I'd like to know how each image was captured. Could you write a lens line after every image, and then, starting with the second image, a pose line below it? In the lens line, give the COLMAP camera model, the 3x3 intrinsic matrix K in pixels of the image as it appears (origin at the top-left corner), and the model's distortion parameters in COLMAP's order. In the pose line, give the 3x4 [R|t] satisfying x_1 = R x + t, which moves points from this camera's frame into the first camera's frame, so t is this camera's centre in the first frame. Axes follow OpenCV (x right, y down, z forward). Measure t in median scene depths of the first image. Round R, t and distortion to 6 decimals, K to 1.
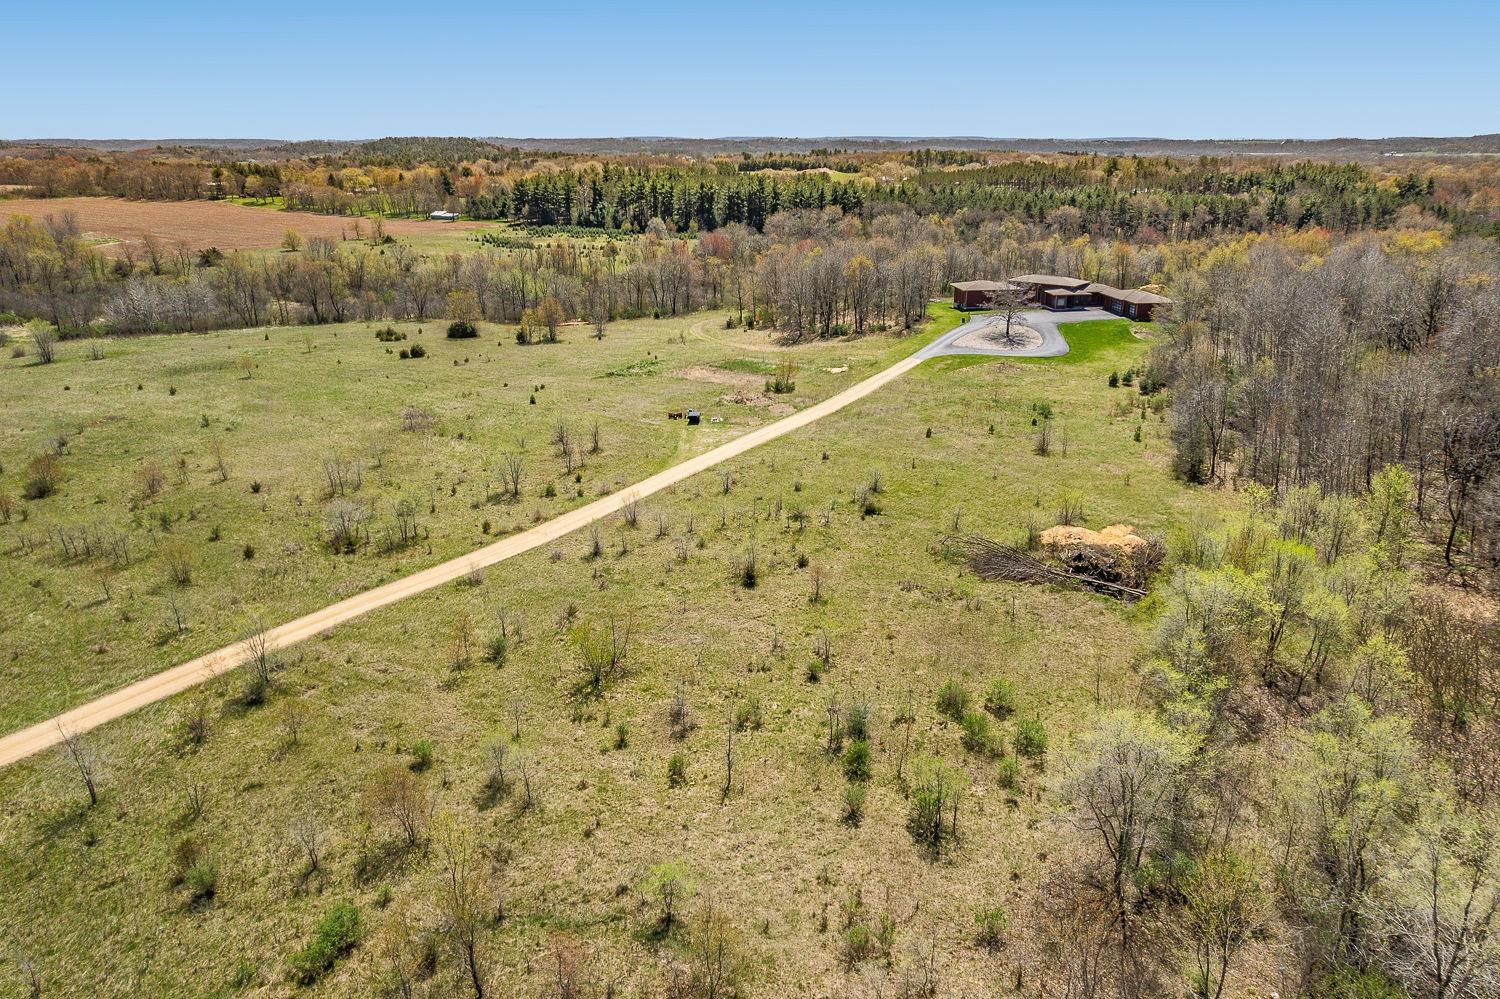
lens RADIAL K [[952.8, 0, 757.0], [0, 952.8, 493.1], [0, 0, 1]] dist [-0.074516, 0.064770]
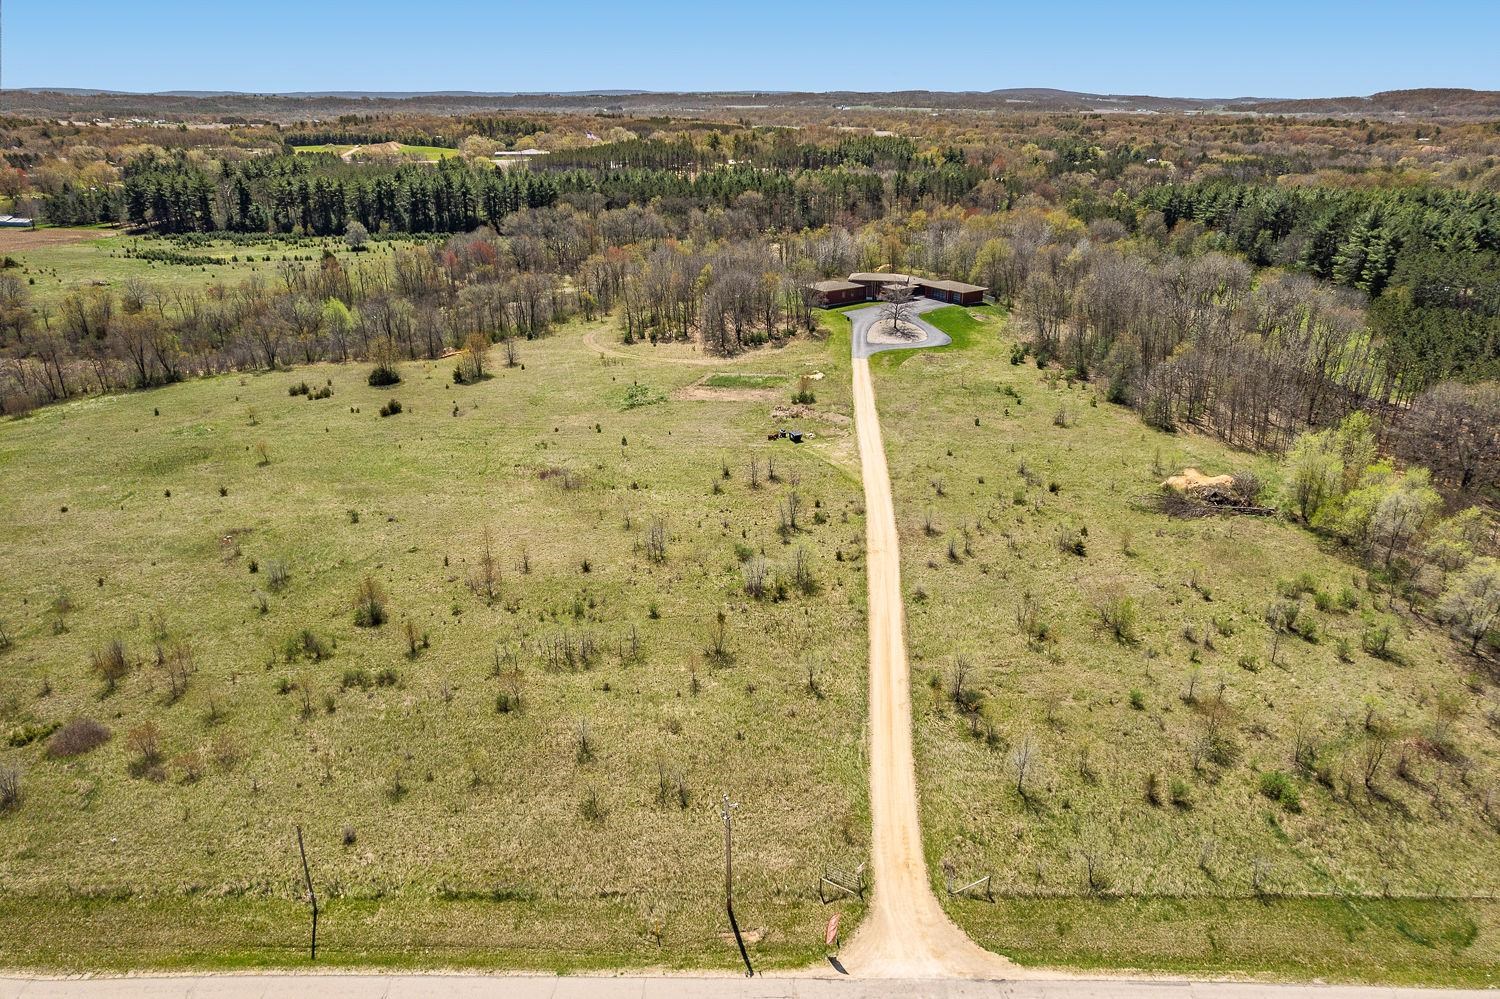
lens RADIAL K [[952.8, 0, 757.0], [0, 952.8, 493.1], [0, 0, 1]] dist [-0.074516, 0.064770]
pose [[0.883903, -0.173834, 0.434163, -0.191836], [0.155711, 0.984775, 0.077283, -0.032818], [-0.440987, -0.000707, 0.897513, -0.012795]]
